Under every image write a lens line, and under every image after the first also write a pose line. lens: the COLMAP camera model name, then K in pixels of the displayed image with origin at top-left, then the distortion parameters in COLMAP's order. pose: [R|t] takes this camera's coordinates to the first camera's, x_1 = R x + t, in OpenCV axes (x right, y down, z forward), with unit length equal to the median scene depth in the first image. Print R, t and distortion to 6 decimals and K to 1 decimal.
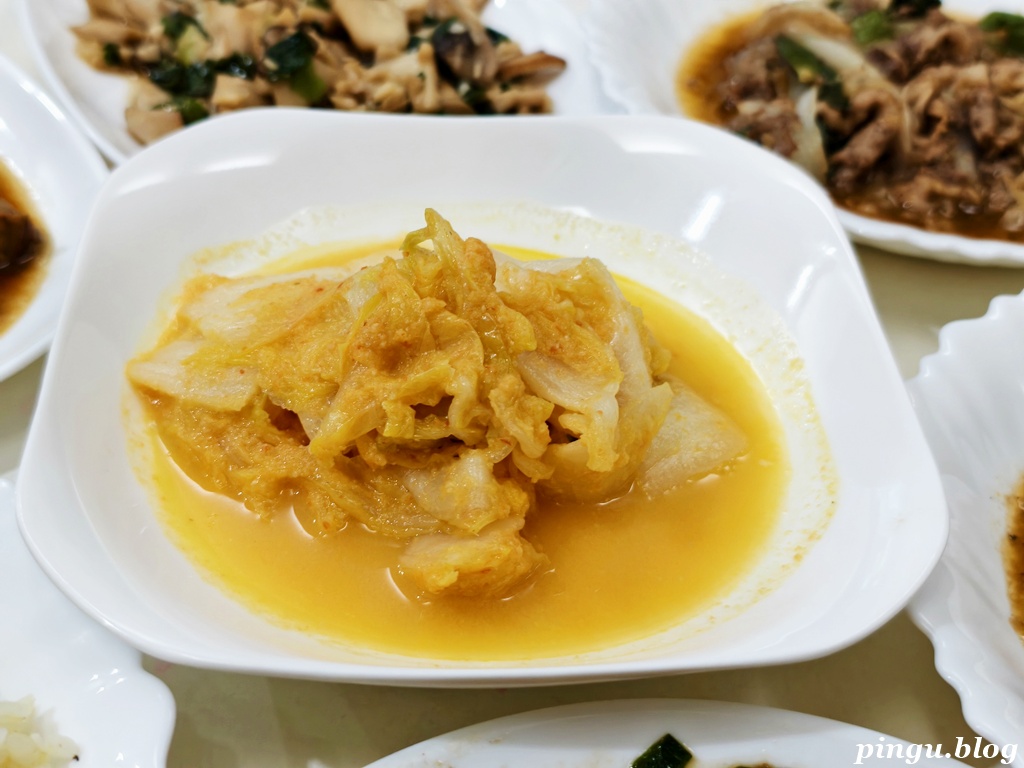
lens RADIAL K [[1372.0, 0, 512.0], [0, 1372.0, 384.0], [0, 0, 1]] dist [0.098027, -0.033844]
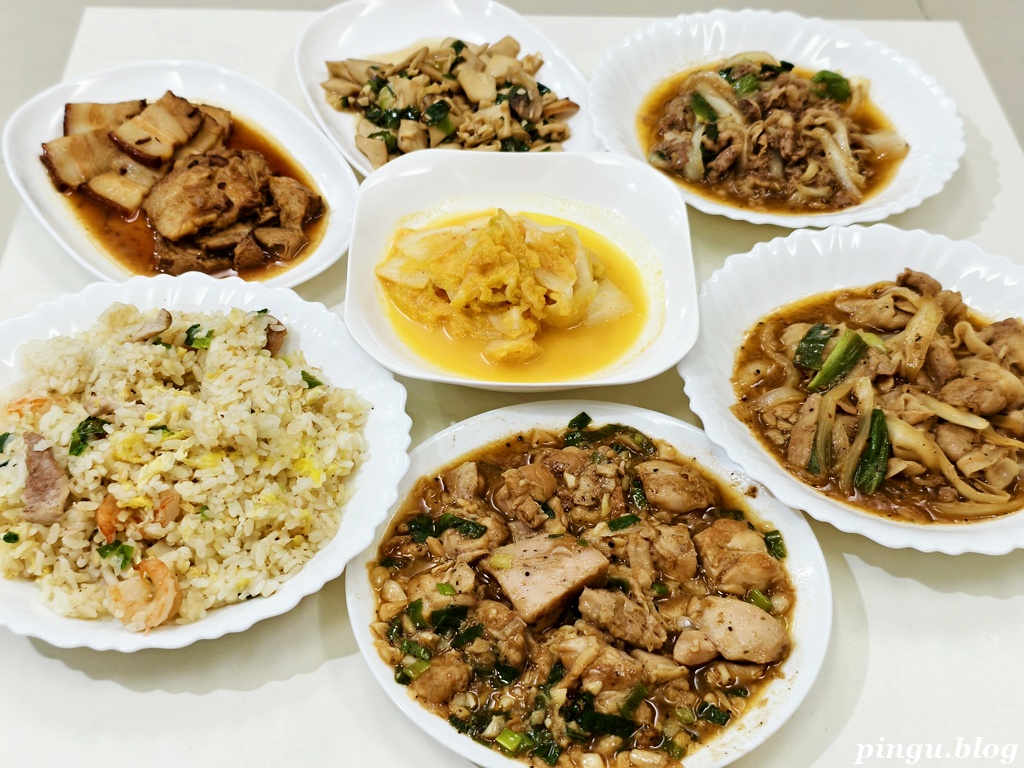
lens RADIAL K [[1372.0, 0, 512.0], [0, 1372.0, 384.0], [0, 0, 1]] dist [0.098027, -0.033844]
pose [[0.997363, 0.025344, -0.068004, 0.123781], [-0.018930, 0.995453, 0.093359, -0.039756], [0.070060, -0.091825, 0.993307, -1.335188]]
